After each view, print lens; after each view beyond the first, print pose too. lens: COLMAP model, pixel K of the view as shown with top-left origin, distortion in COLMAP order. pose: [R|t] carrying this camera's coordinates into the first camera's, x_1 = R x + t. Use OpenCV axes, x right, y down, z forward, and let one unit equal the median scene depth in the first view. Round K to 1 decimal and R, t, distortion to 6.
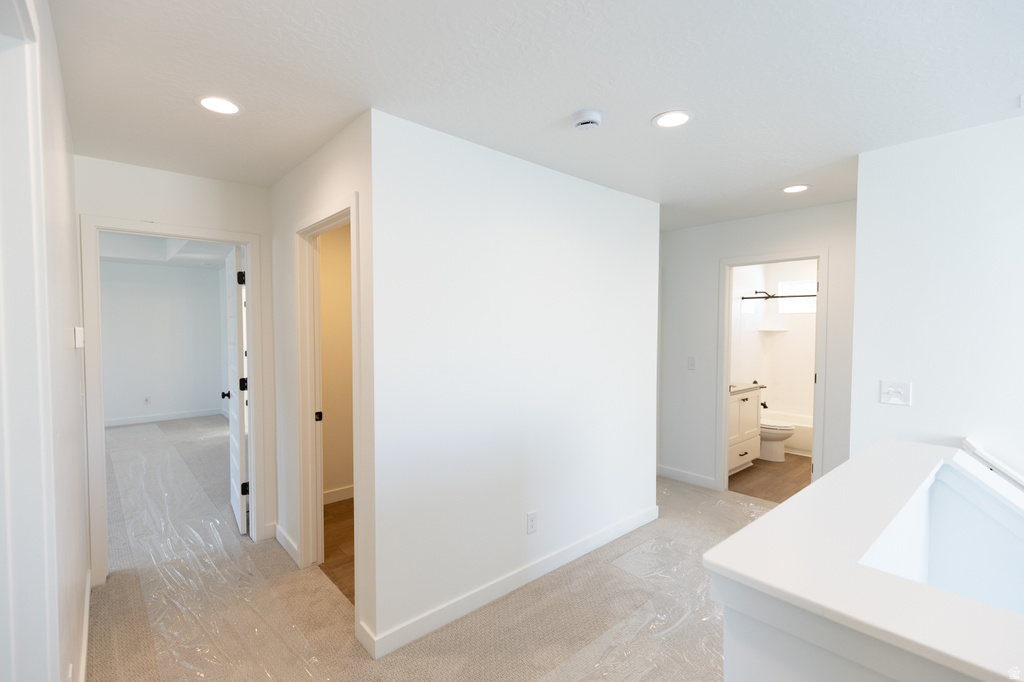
lens RADIAL K [[463.7, 0, 515.8], [0, 463.7, 341.2], [0, 0, 1]] dist [0.004664, 0.000753]
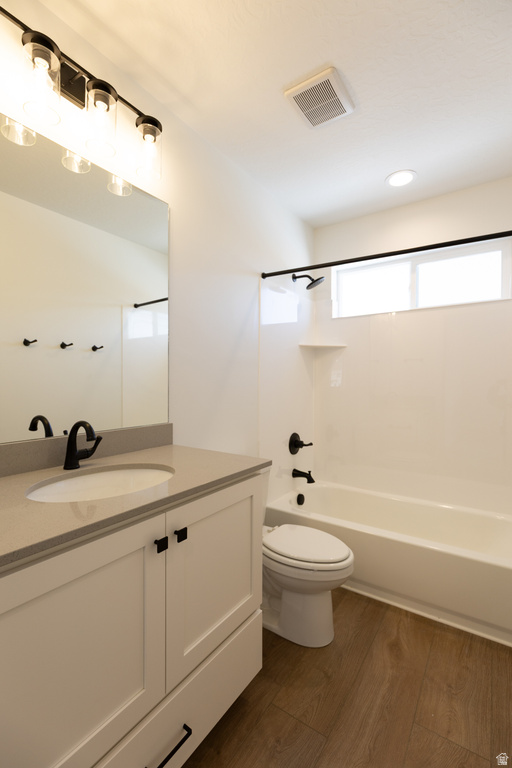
lens RADIAL K [[347.7, 0, 252.8], [0, 347.7, 387.3], [0, 0, 1]] dist [0.004664, 0.000753]
pose [[0.969618, 0.002971, 0.244608, 0.422613], [0.004576, 0.999531, -0.030278, 0.046290], [-0.244583, 0.030477, 0.969149, 0.705478]]
